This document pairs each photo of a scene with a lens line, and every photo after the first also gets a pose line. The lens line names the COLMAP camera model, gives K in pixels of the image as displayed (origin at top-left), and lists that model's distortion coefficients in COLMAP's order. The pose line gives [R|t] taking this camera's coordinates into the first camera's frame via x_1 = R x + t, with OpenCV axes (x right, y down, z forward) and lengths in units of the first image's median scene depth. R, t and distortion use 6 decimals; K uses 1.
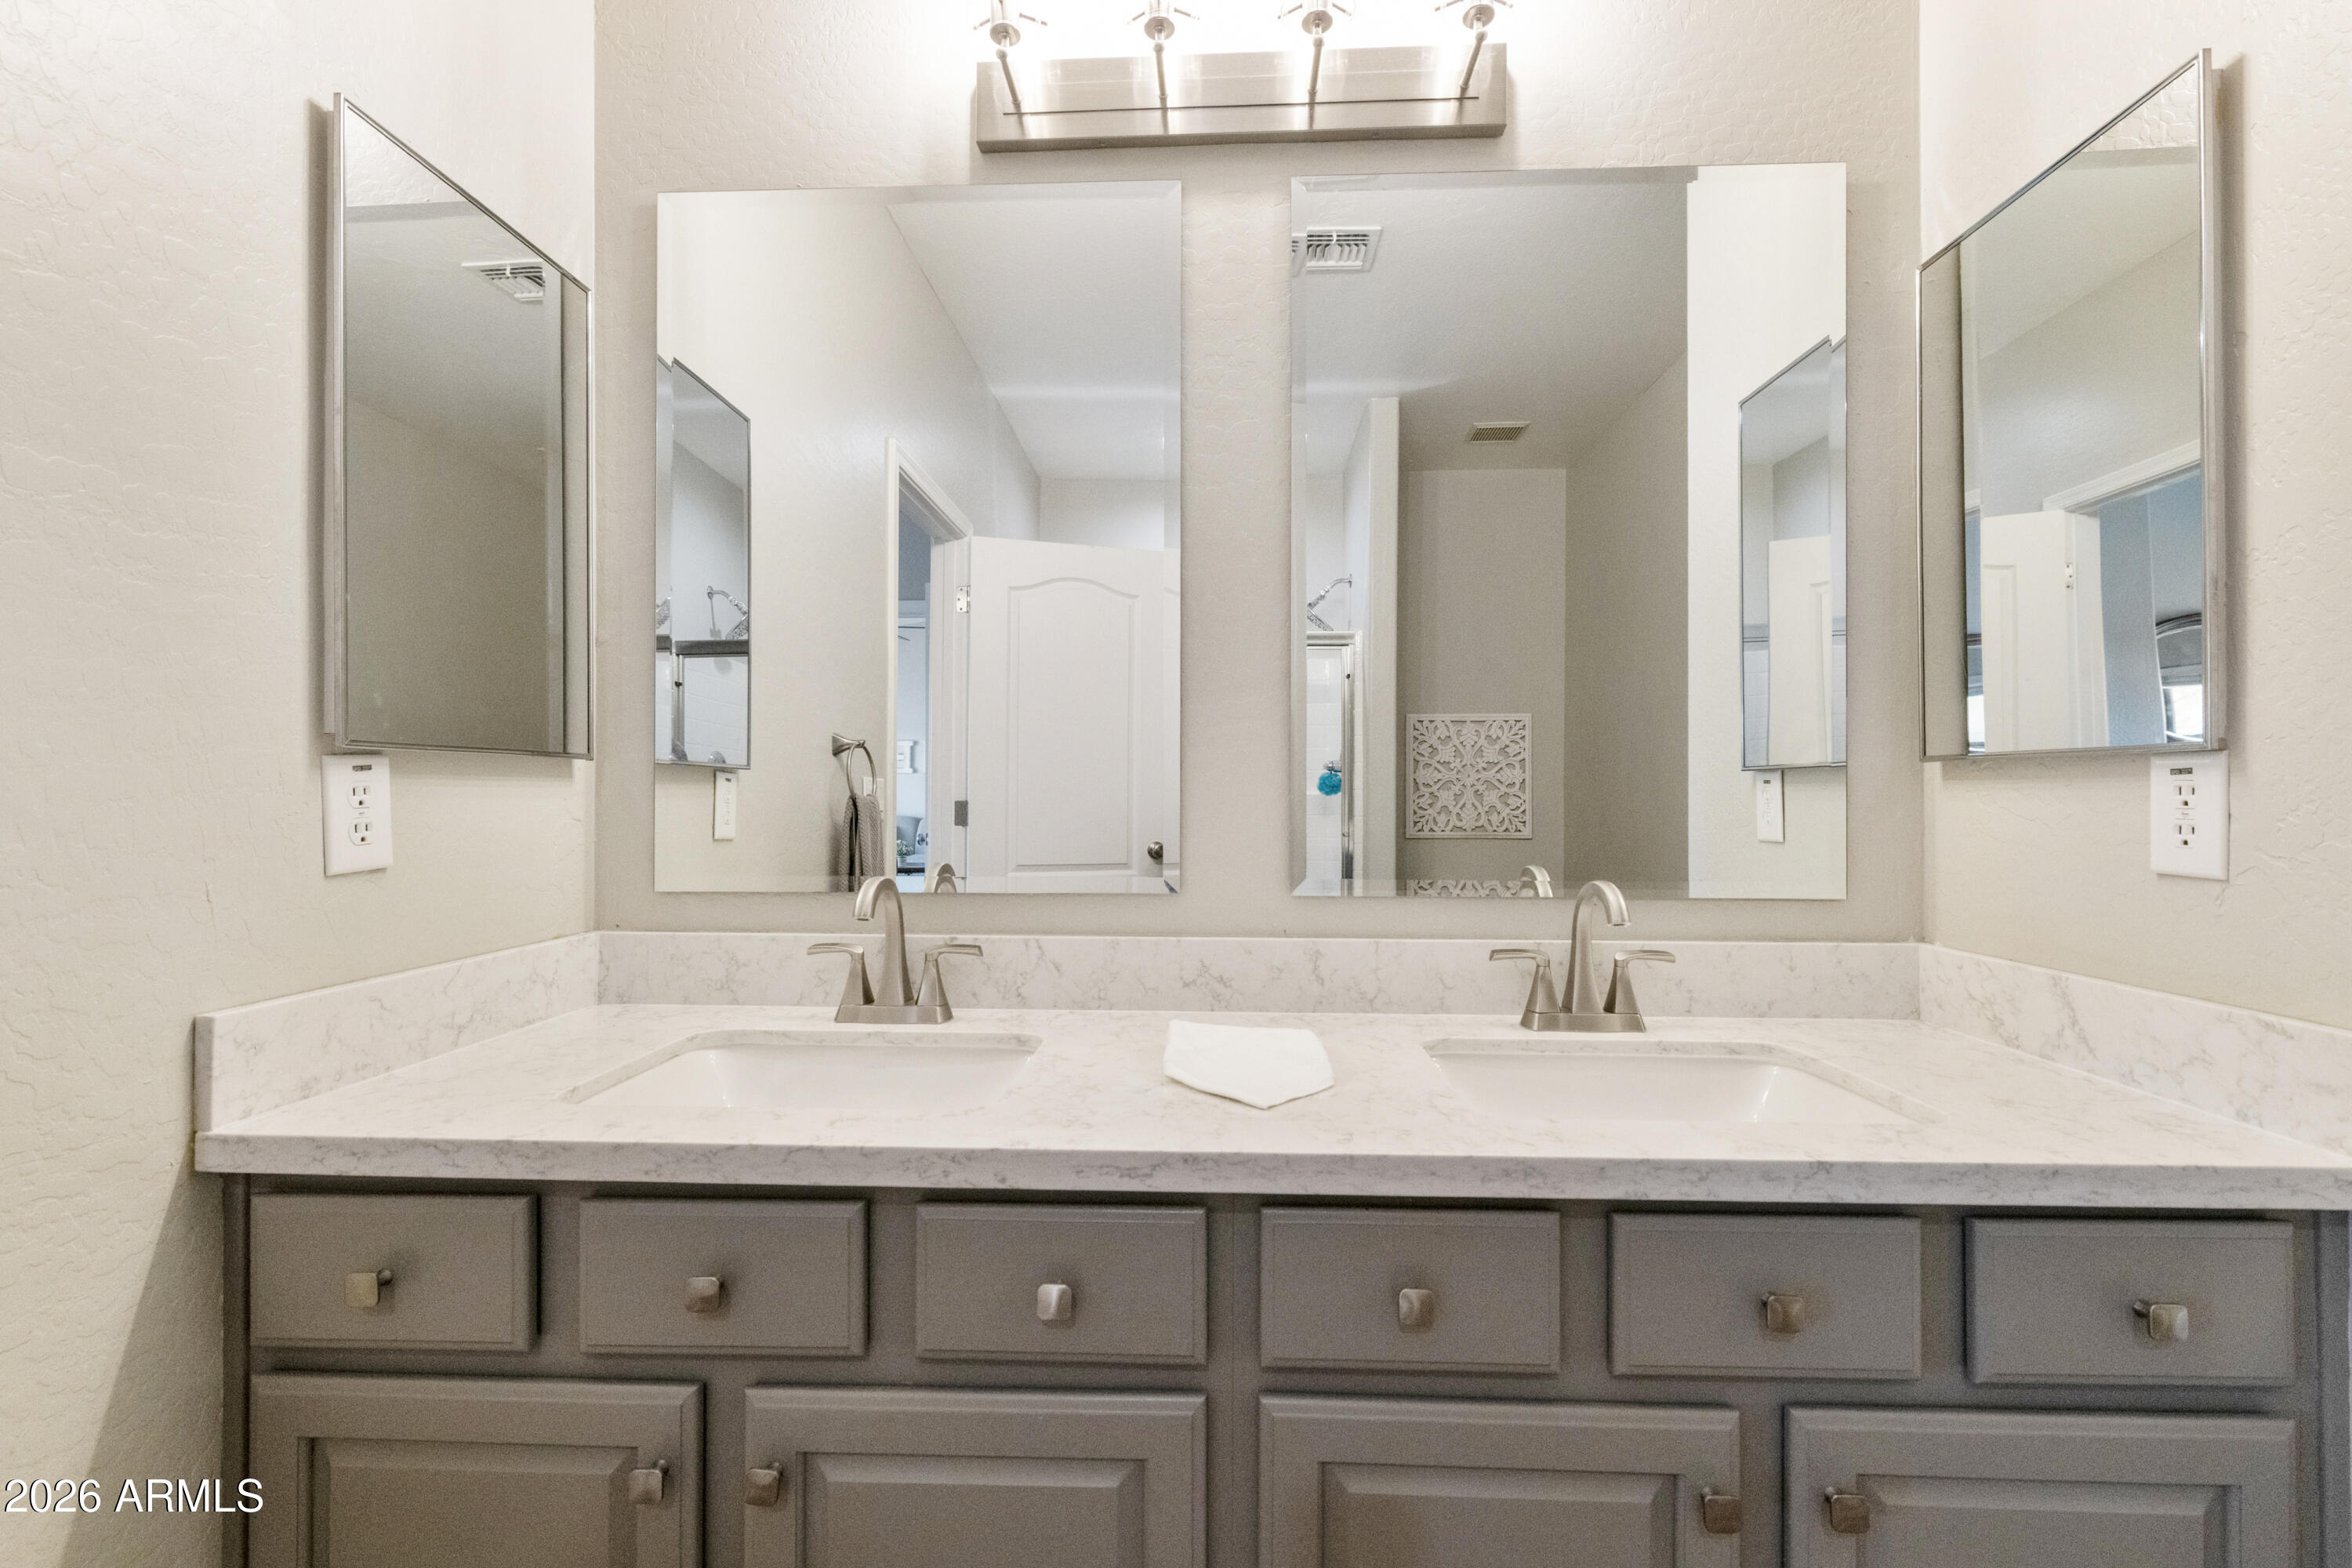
lens RADIAL K [[1030.2, 0, 1176.0], [0, 1030.2, 784.0], [0, 0, 1]] dist [0.000648, -0.000207]
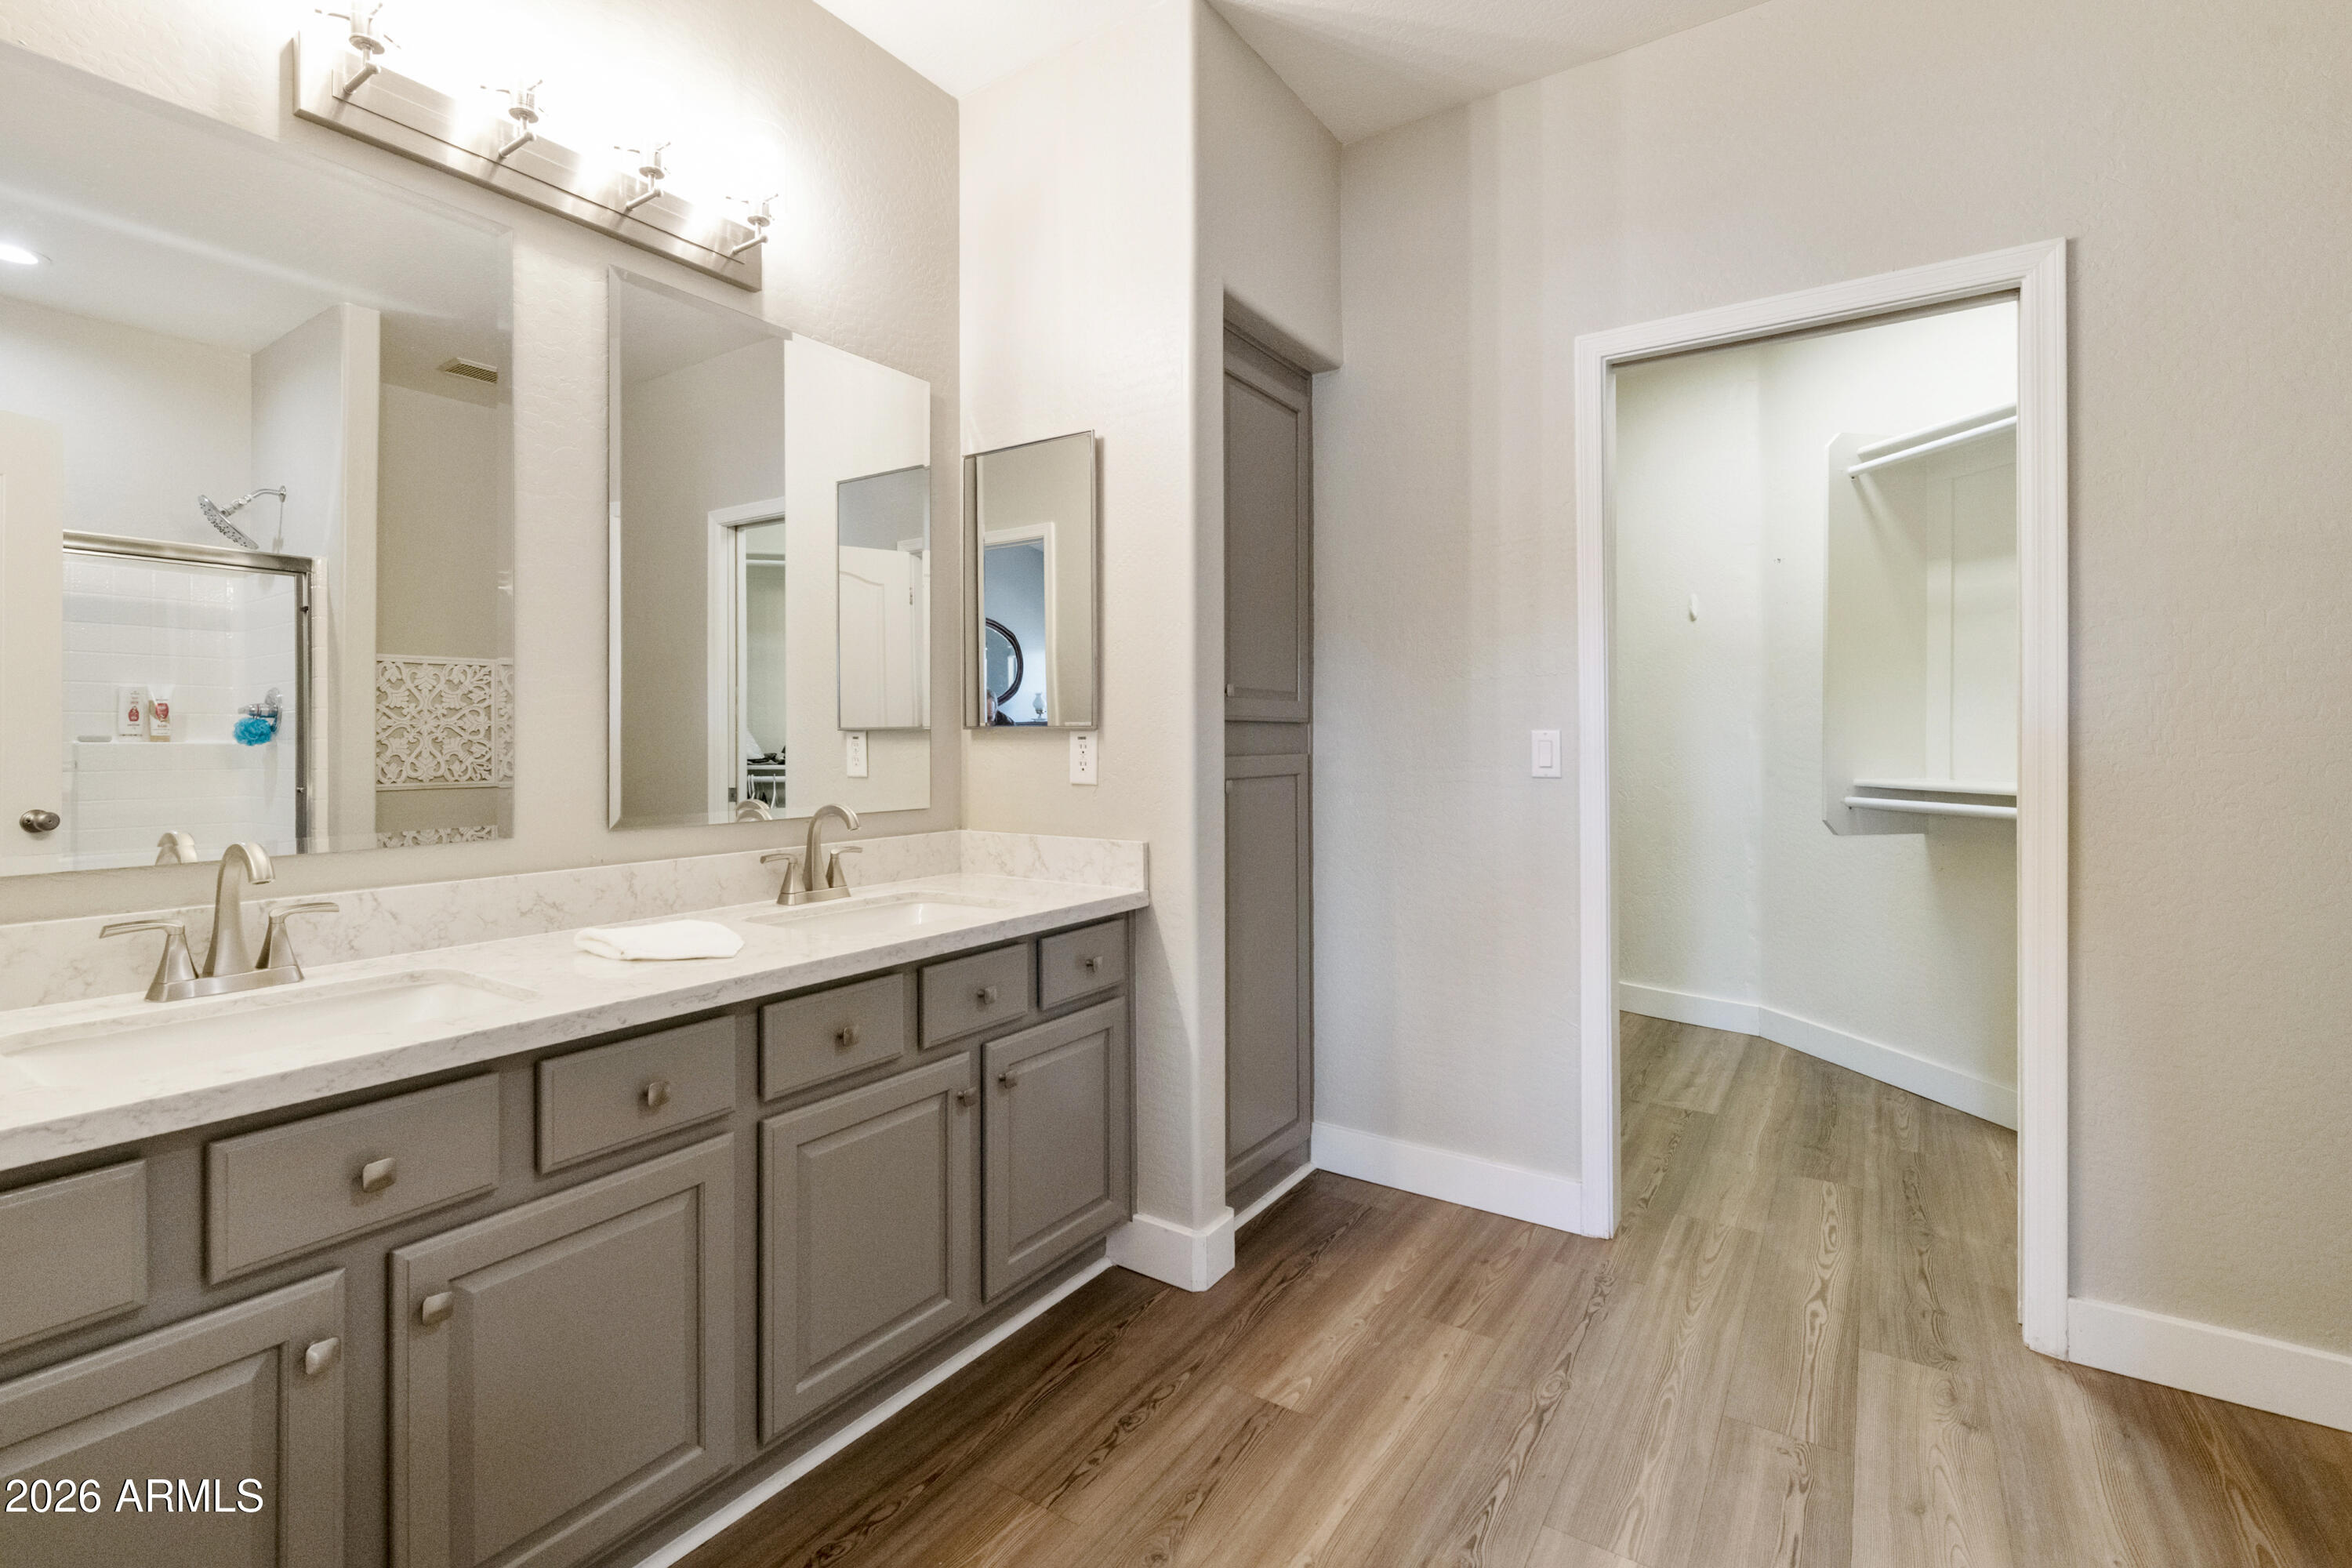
lens RADIAL K [[1058.9, 0, 1168.7], [0, 1058.9, 725.7], [0, 0, 1]] dist [0.000185, -0.000247]
pose [[0.527752, 0.006093, 0.849377, -0.647516], [-0.006549, 0.999974, -0.003104, -0.023777], [-0.849373, -0.003925, 0.527778, -0.281797]]
